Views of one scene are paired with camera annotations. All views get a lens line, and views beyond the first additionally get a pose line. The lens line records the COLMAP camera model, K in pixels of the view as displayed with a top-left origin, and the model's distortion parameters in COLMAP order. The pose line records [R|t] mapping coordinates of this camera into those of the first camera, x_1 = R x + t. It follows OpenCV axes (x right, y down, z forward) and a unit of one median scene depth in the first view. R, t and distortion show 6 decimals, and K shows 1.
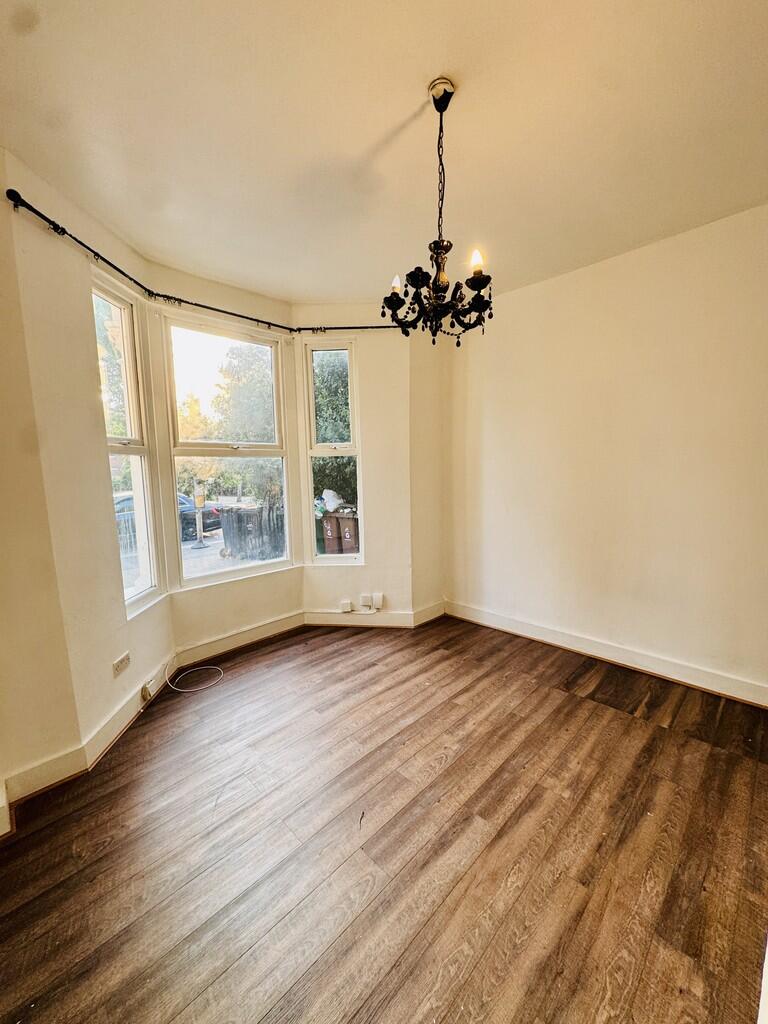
lens RADIAL K [[404.8, 0, 384.0], [0, 404.8, 512.0], [0, 0, 1]] dist [0.000706, -0.000051]
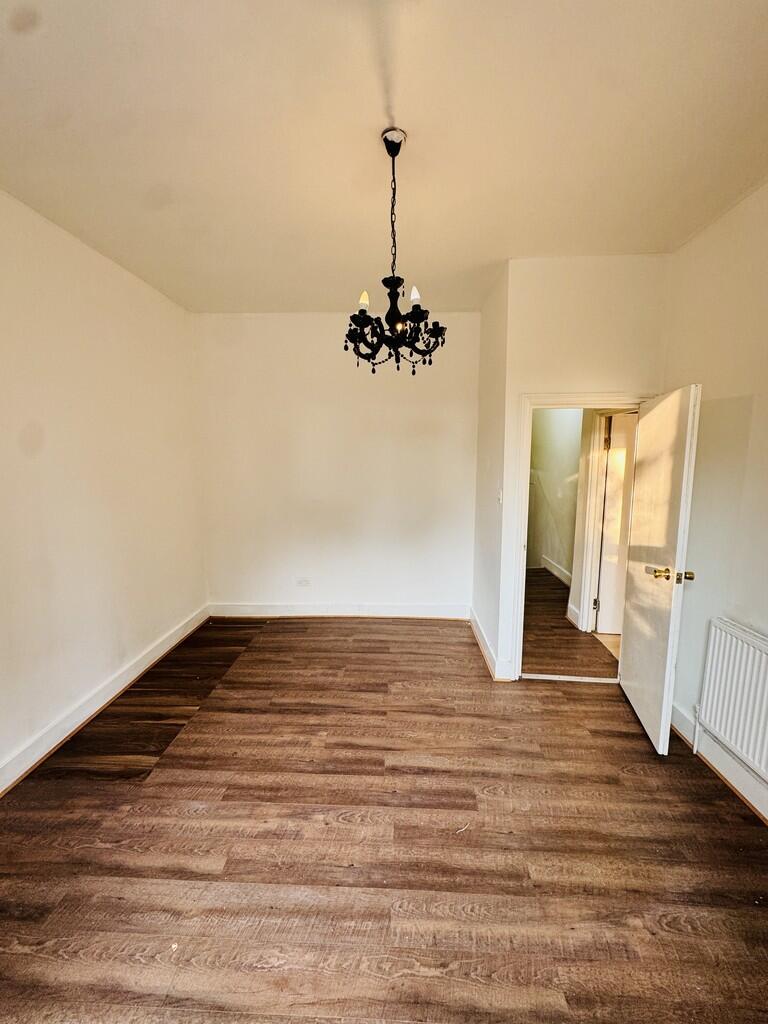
lens RADIAL K [[404.8, 0, 384.0], [0, 404.8, 512.0], [0, 0, 1]] dist [0.000706, -0.000051]
pose [[-0.678661, -0.084147, 0.729615, -0.497714], [0.099492, 0.973725, 0.204845, -0.211491], [-0.727681, 0.211611, -0.652457, 1.357113]]
